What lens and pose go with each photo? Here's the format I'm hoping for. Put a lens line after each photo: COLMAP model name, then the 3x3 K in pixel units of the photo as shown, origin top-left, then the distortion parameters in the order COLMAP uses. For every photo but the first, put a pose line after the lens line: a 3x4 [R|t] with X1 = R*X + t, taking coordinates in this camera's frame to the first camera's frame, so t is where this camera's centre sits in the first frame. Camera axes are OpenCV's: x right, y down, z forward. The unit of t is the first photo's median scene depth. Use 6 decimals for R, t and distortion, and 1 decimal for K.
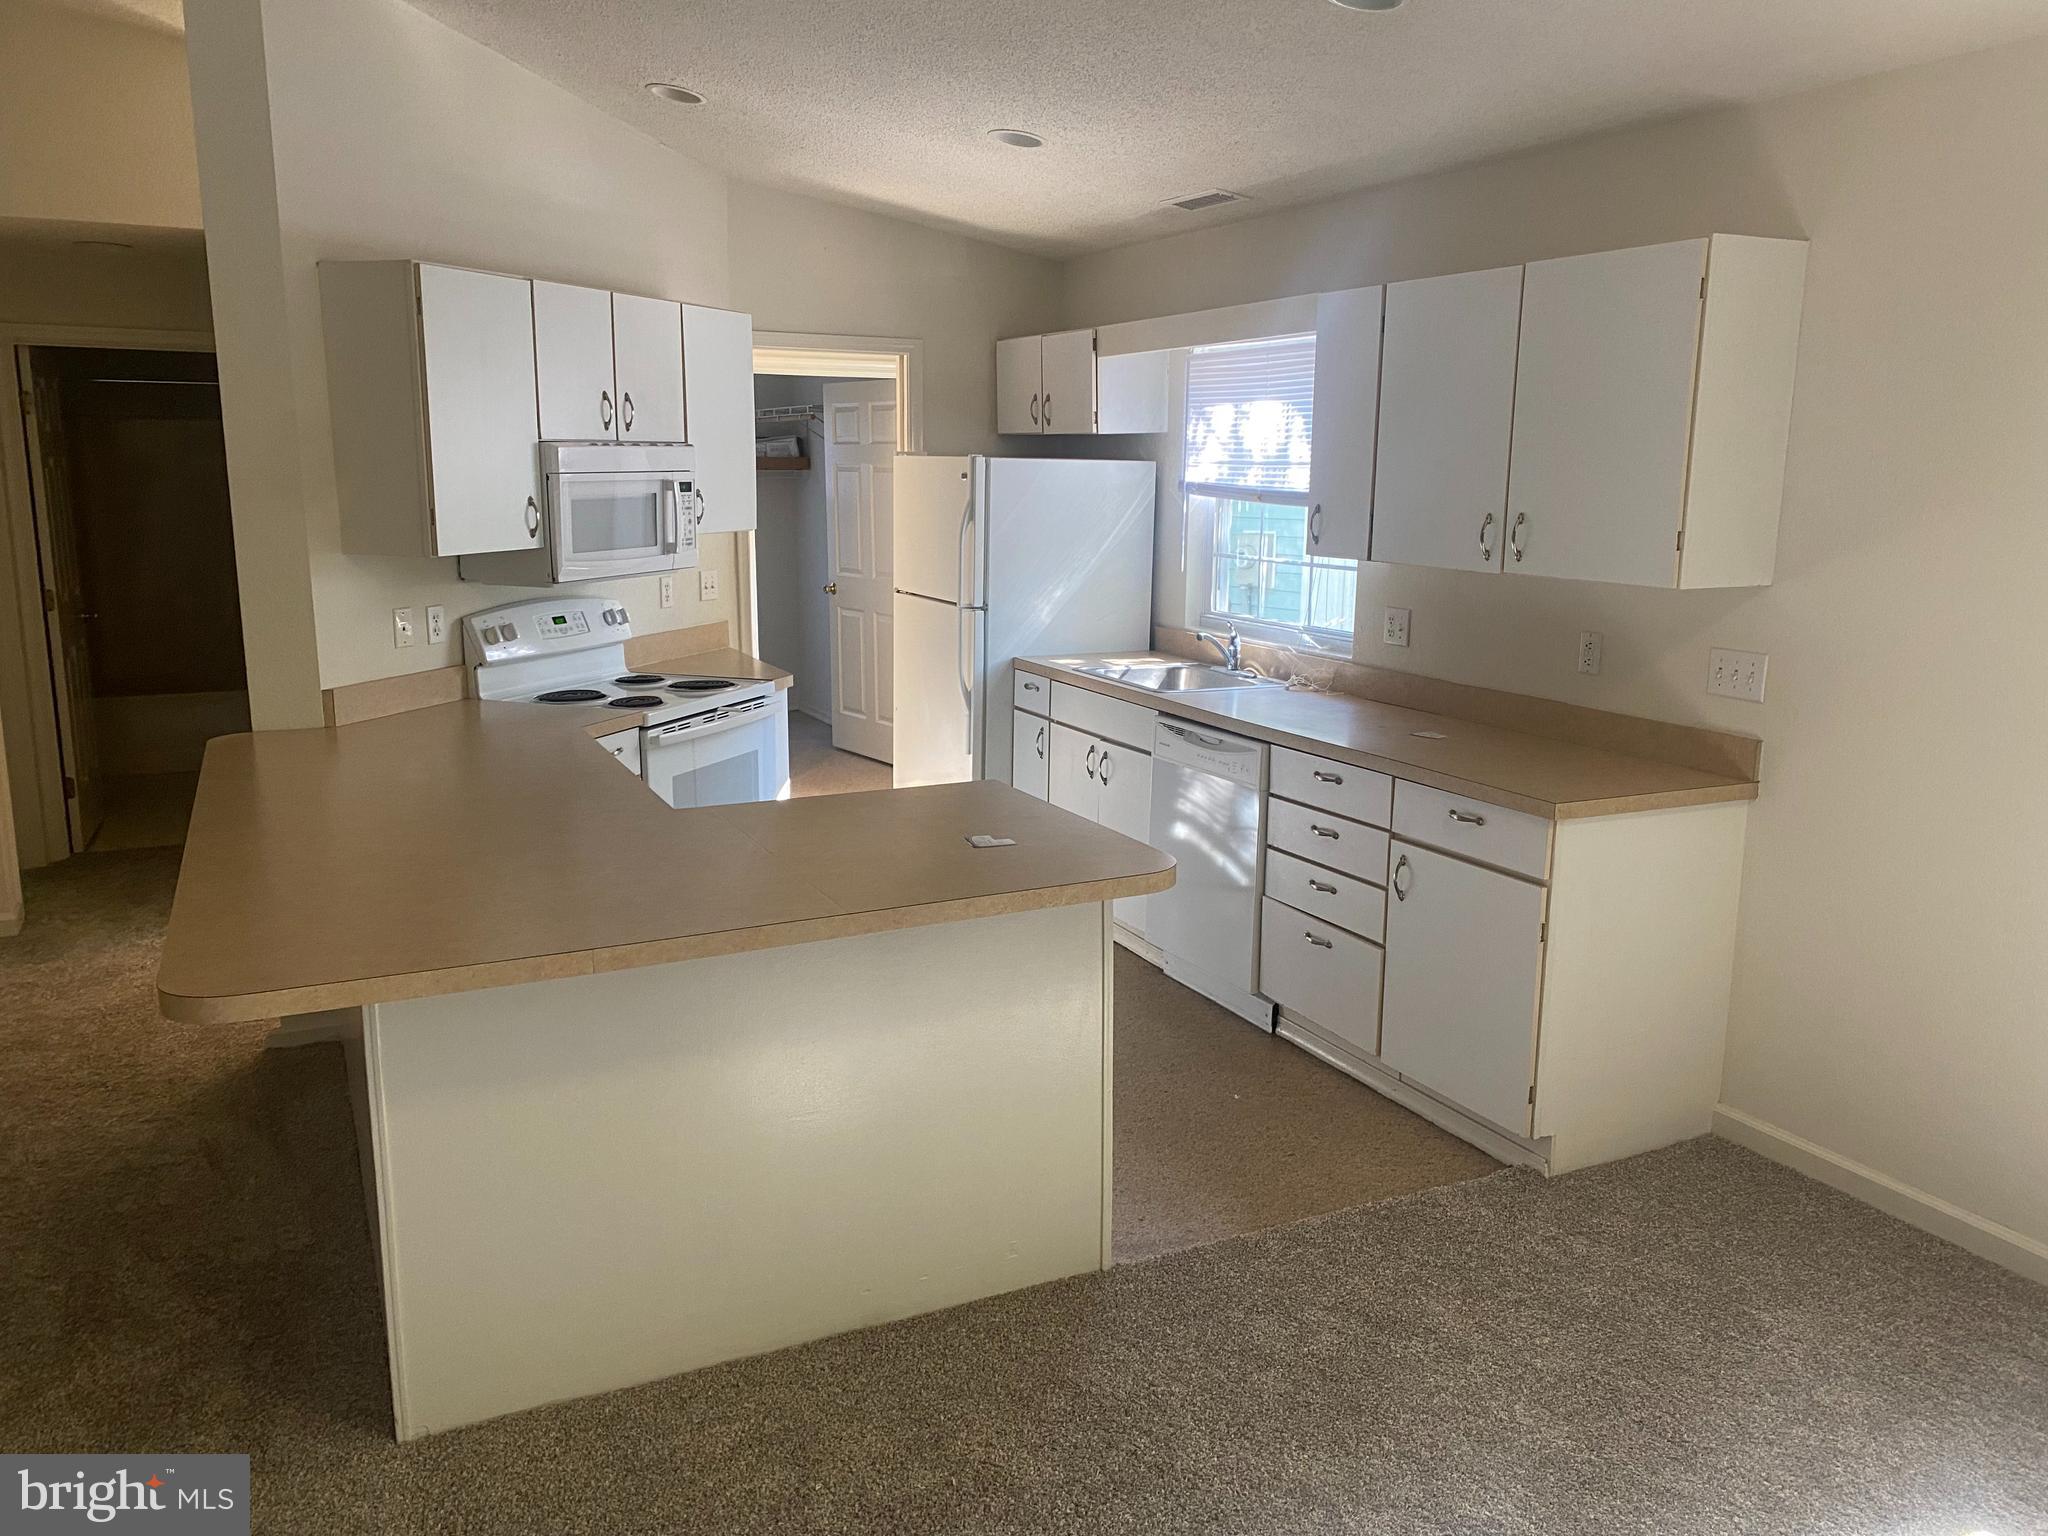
lens RADIAL K [[1585.0, 0, 1025.0], [0, 1585.0, 779.6], [0, 0, 1]] dist [-0.002026, -0.004687]
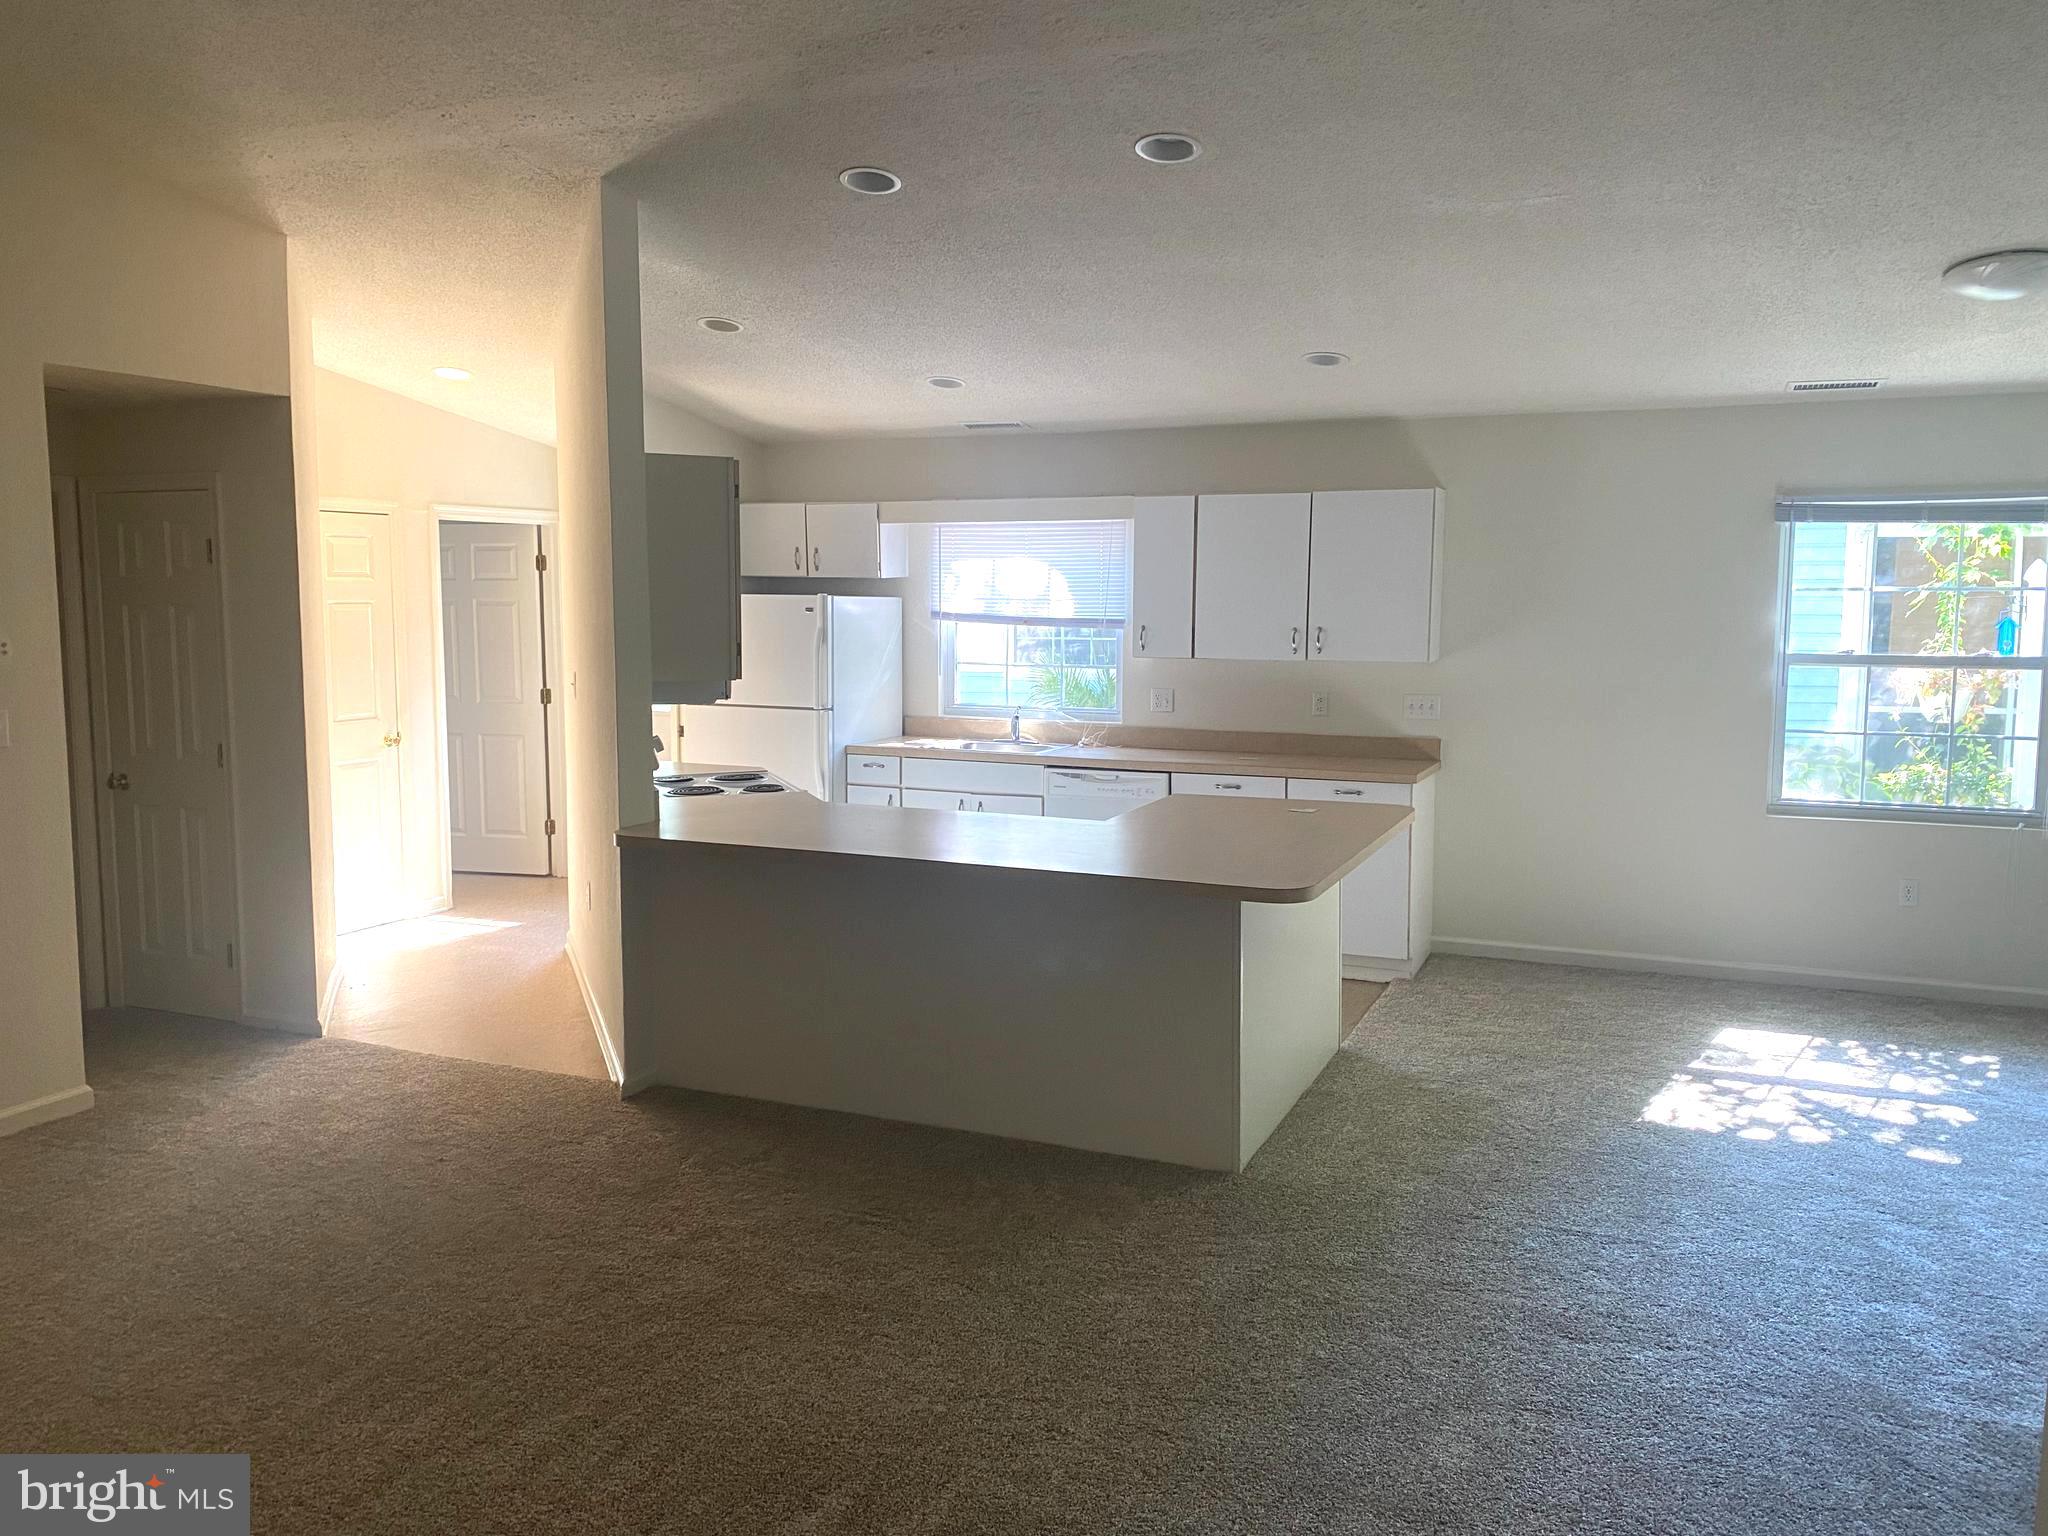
lens RADIAL K [[1585.0, 0, 1017.7], [0, 1585.0, 758.8], [0, 0, 1]] dist [-0.002026, -0.004687]
pose [[0.749110, -0.077213, 0.657930, -0.822430], [0.133820, 0.990346, -0.036141, 0.000476], [-0.648789, 0.115118, 0.752211, -0.088438]]
